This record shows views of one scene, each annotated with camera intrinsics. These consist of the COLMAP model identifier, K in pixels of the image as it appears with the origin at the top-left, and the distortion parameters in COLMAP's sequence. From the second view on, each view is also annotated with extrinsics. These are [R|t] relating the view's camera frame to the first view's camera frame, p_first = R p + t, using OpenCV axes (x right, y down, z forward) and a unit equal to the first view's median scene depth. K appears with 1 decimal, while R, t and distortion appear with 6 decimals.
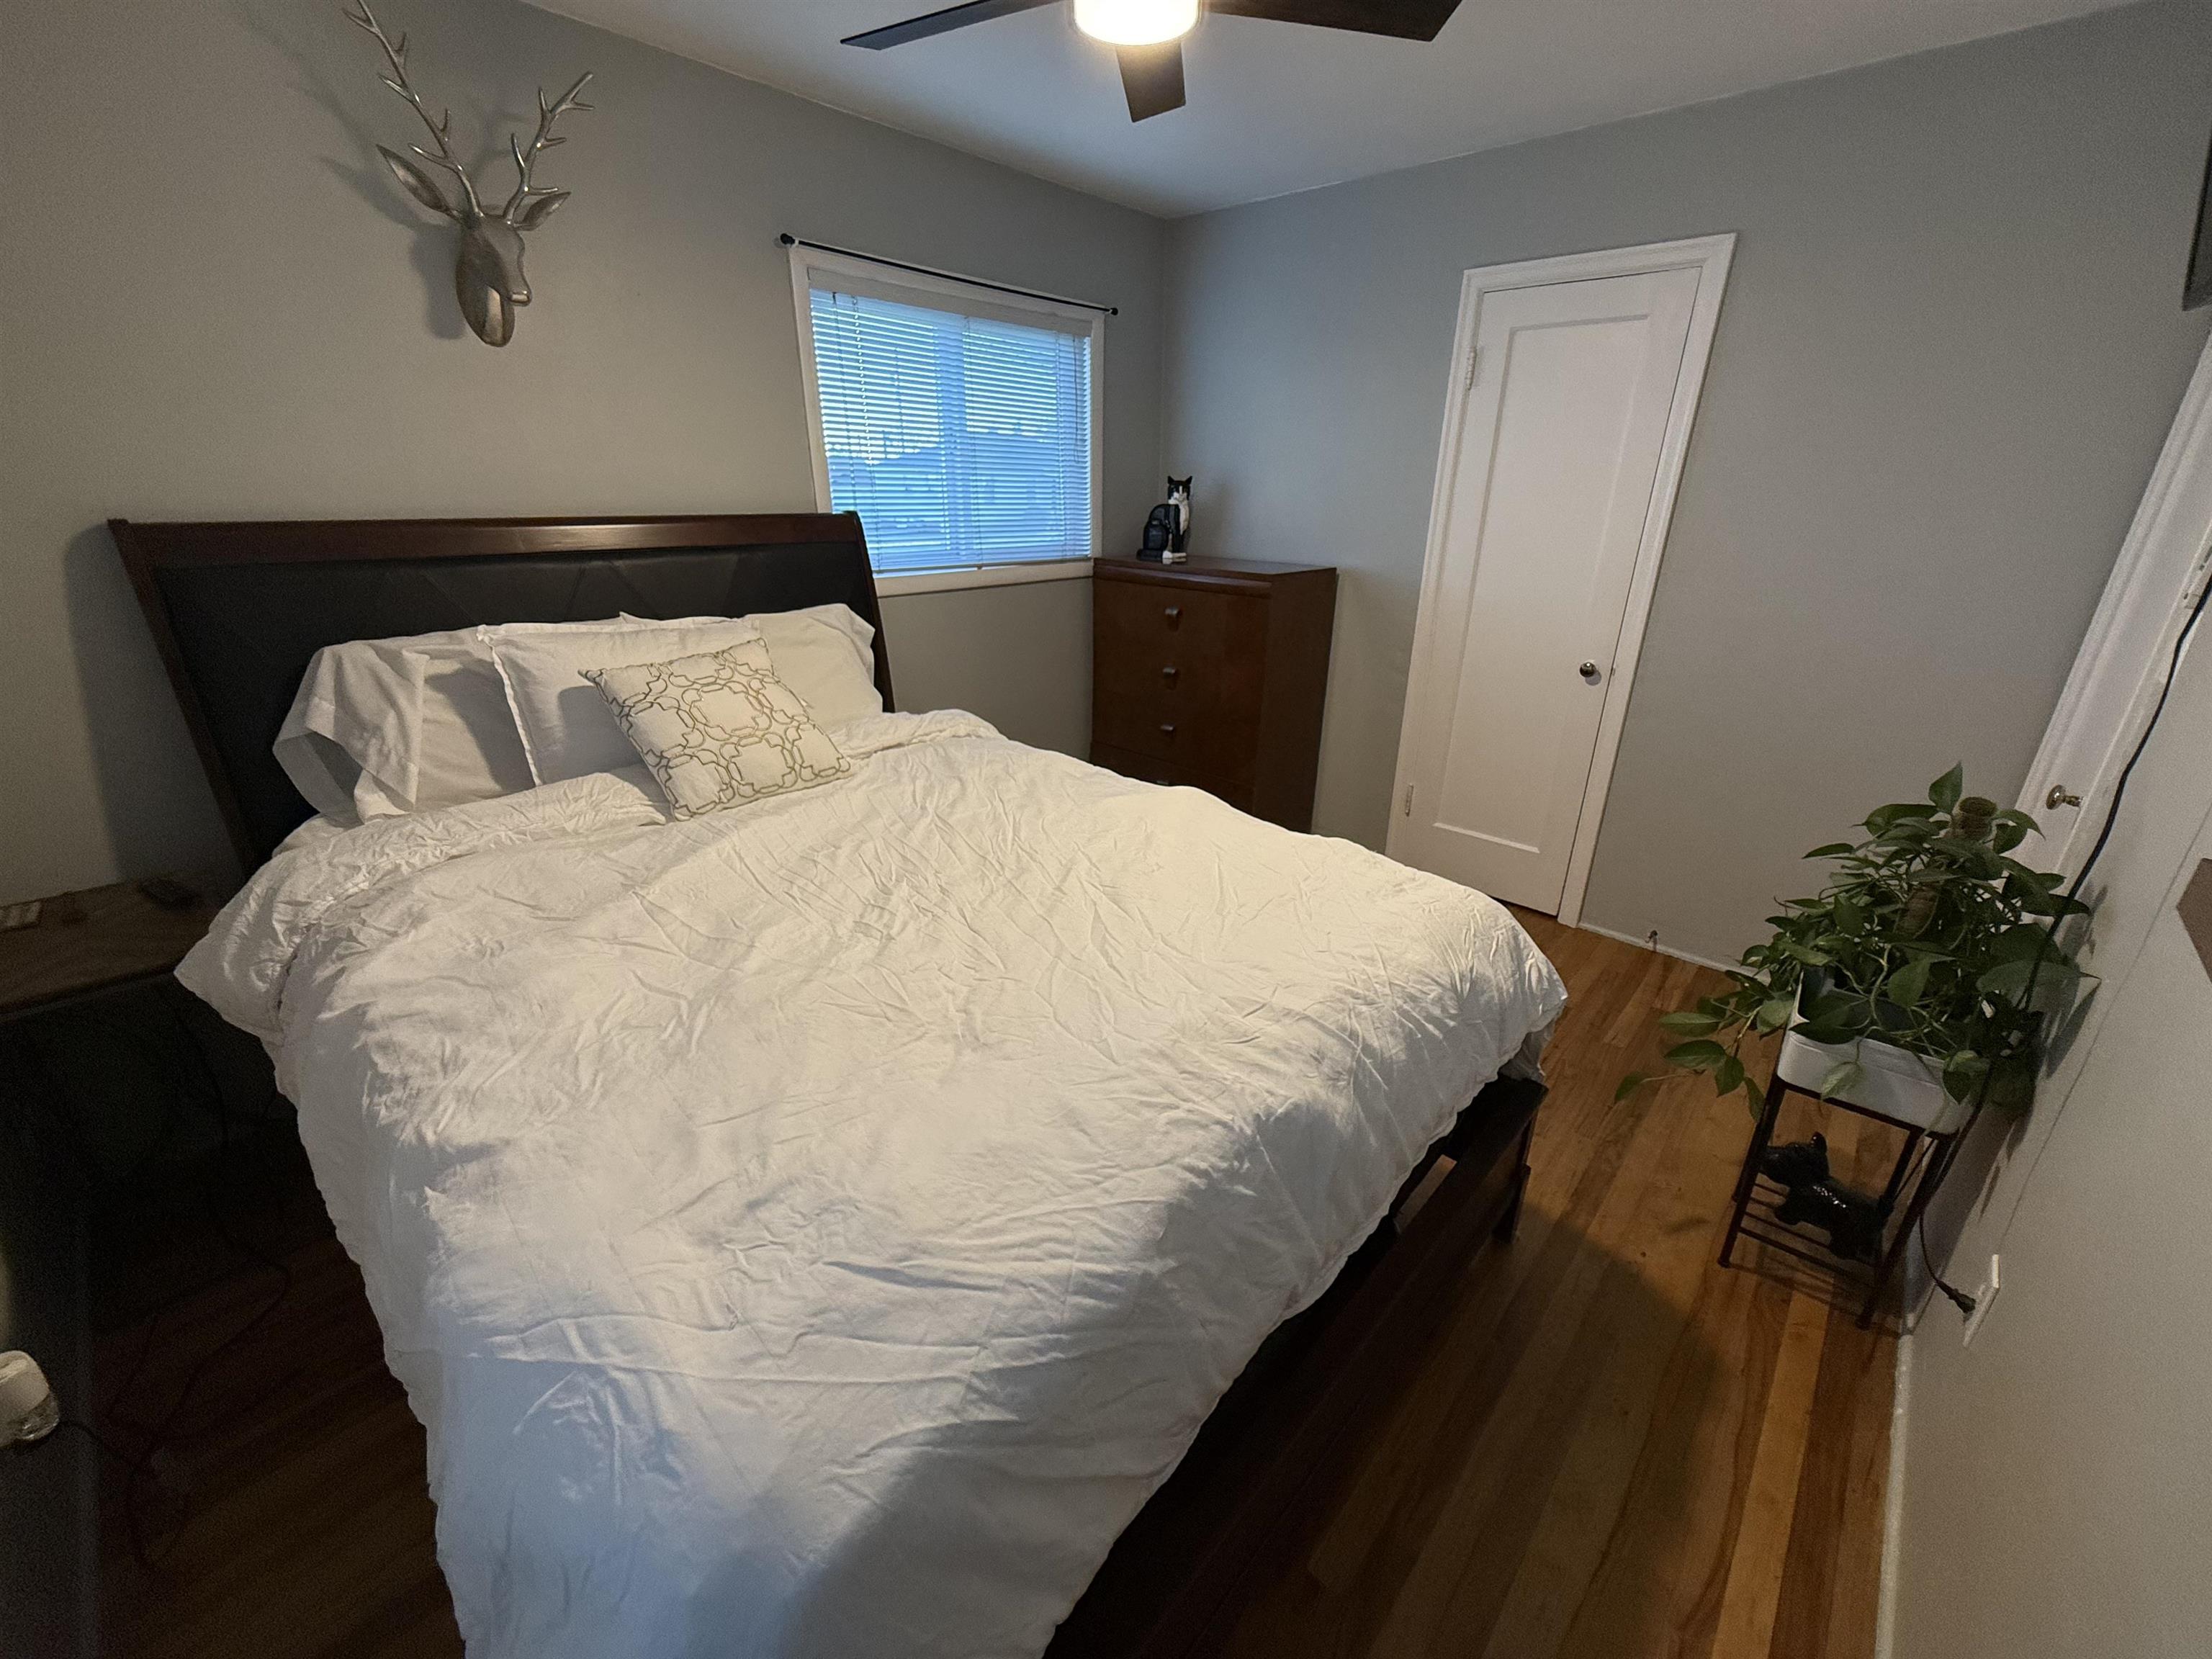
lens RADIAL K [[888.0, 0, 1110.1], [0, 888.0, 836.3], [0, 0, 1]] dist [0.001277, 0.000288]
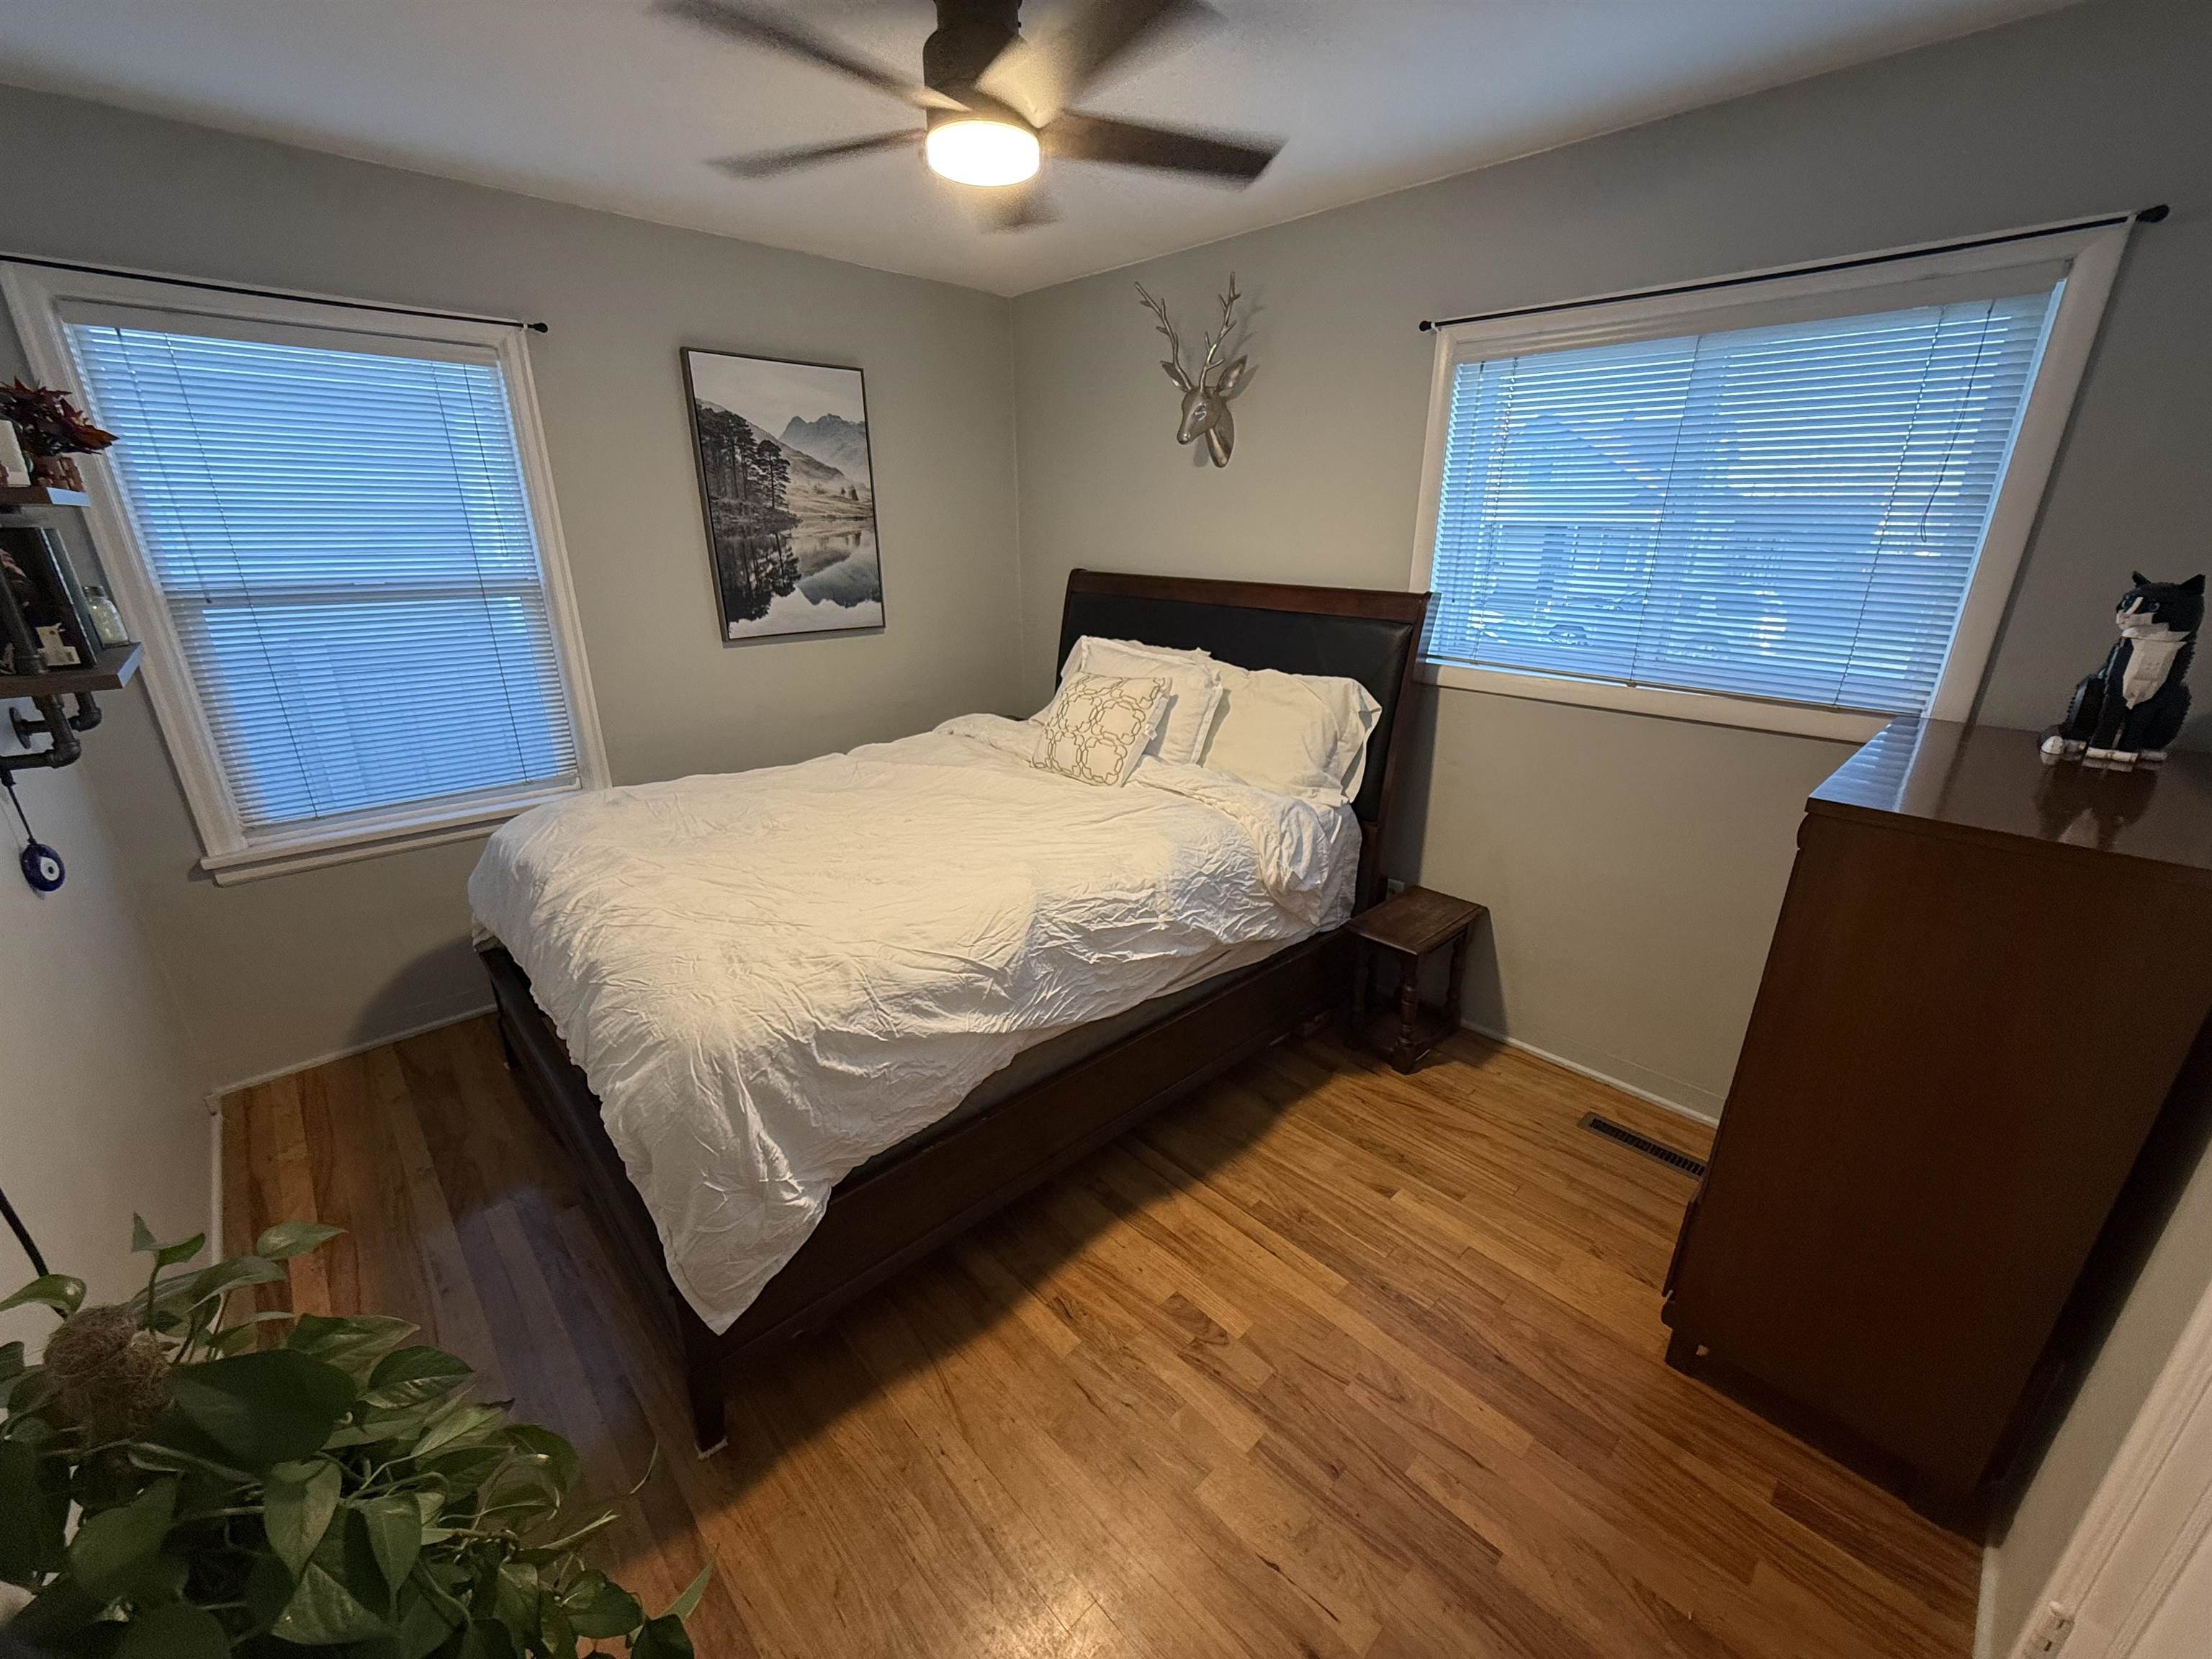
lens RADIAL K [[888.0, 0, 1109.2], [0, 888.0, 834.0], [0, 0, 1]] dist [0.001277, 0.000288]
pose [[-0.068806, 0.321849, -0.944288, 0.771183], [-0.375069, 0.868744, 0.323430, -0.355203], [0.924440, 0.376427, 0.060940, 0.803700]]
